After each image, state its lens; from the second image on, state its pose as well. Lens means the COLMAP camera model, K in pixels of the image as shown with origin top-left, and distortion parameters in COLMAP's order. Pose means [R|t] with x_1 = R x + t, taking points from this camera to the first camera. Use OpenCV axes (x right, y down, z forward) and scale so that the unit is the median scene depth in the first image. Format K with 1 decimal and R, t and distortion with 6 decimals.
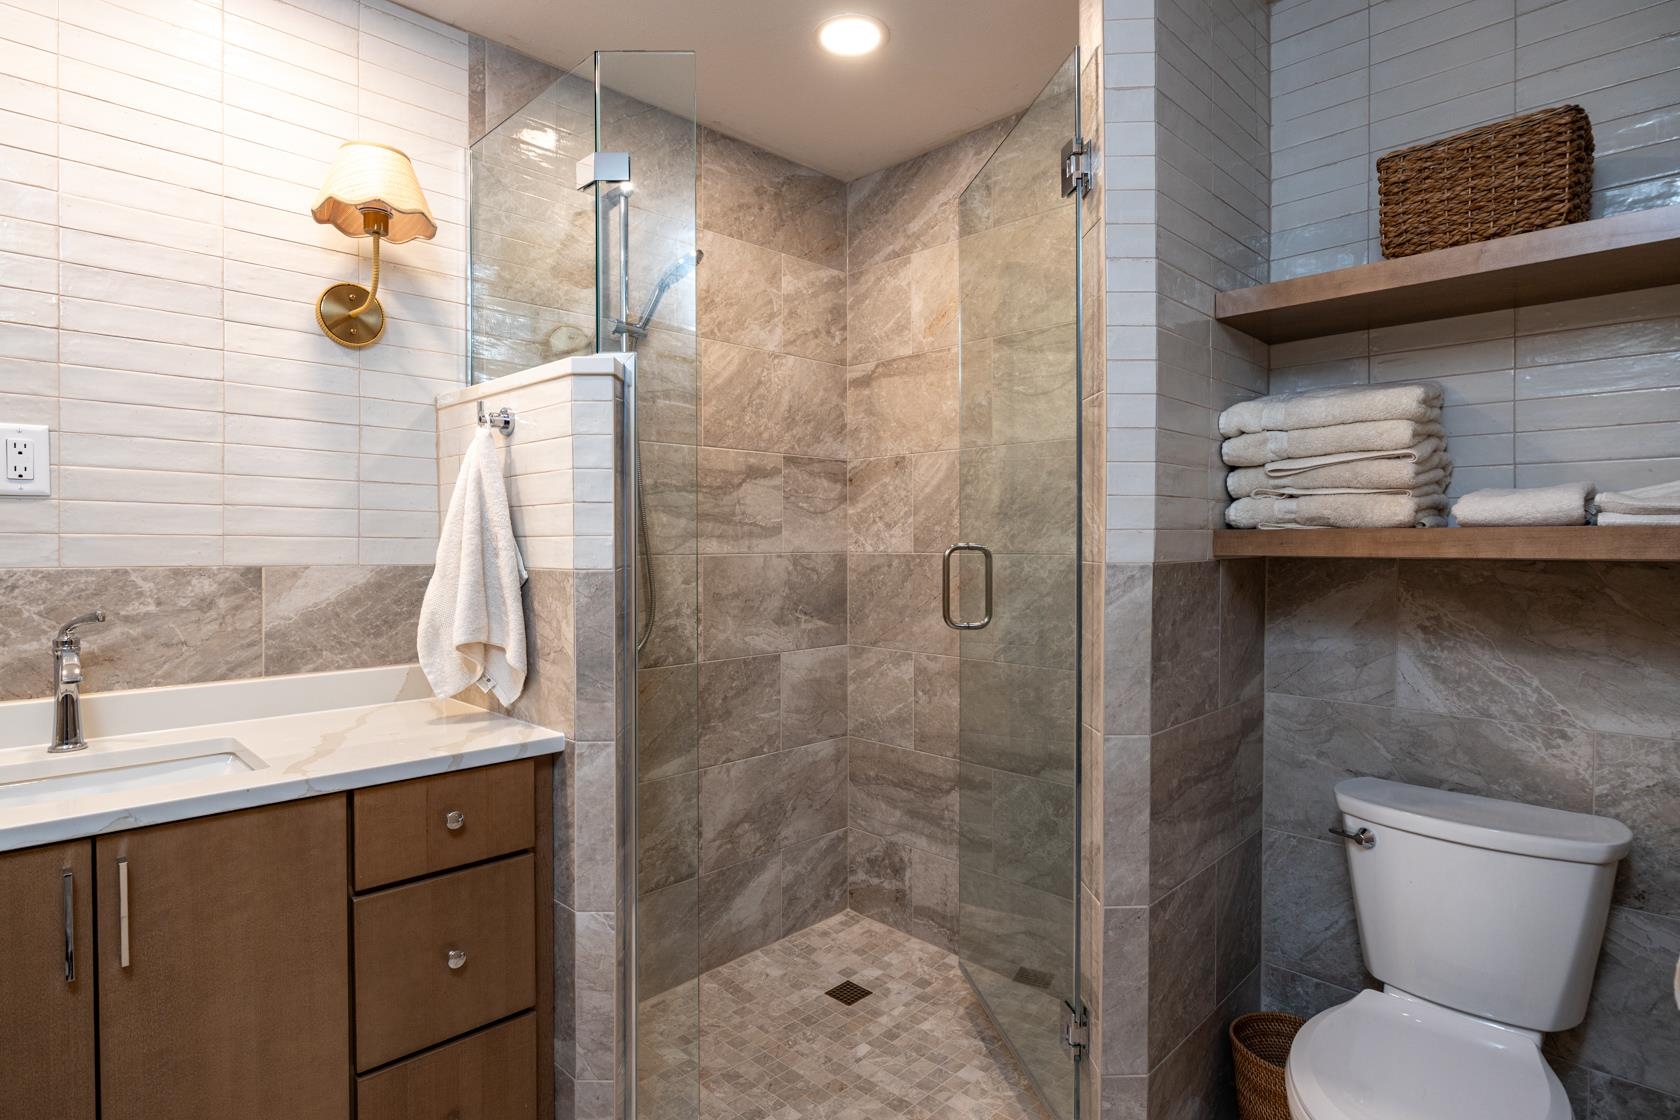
lens RADIAL K [[865.9, 0, 838.9], [0, 865.9, 558.2], [0, 0, 1]] dist [-0.009807, 0.000844]
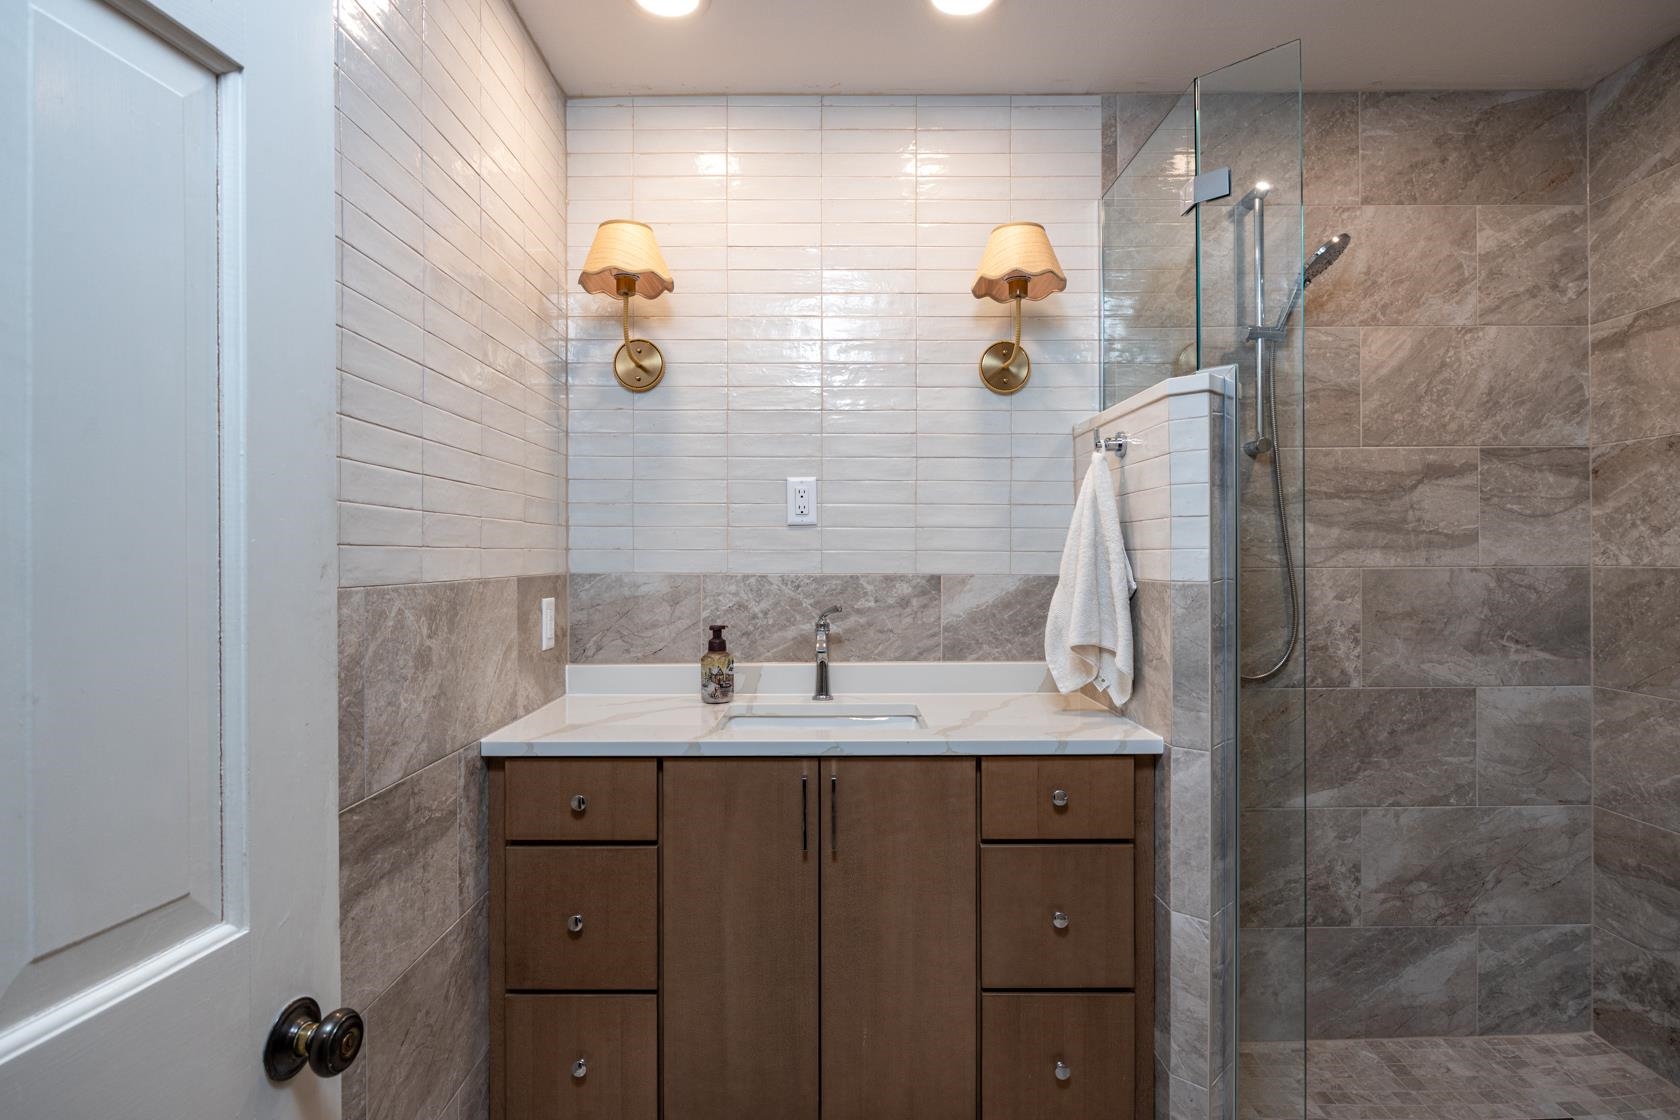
lens RADIAL K [[865.9, 0, 837.1], [0, 865.9, 558.7], [0, 0, 1]] dist [-0.009807, 0.000844]
pose [[0.715120, -0.000507, -0.699001, 0.106323], [-0.008121, 0.999926, -0.009034, -0.001209], [0.698954, 0.012137, 0.715064, -0.023307]]
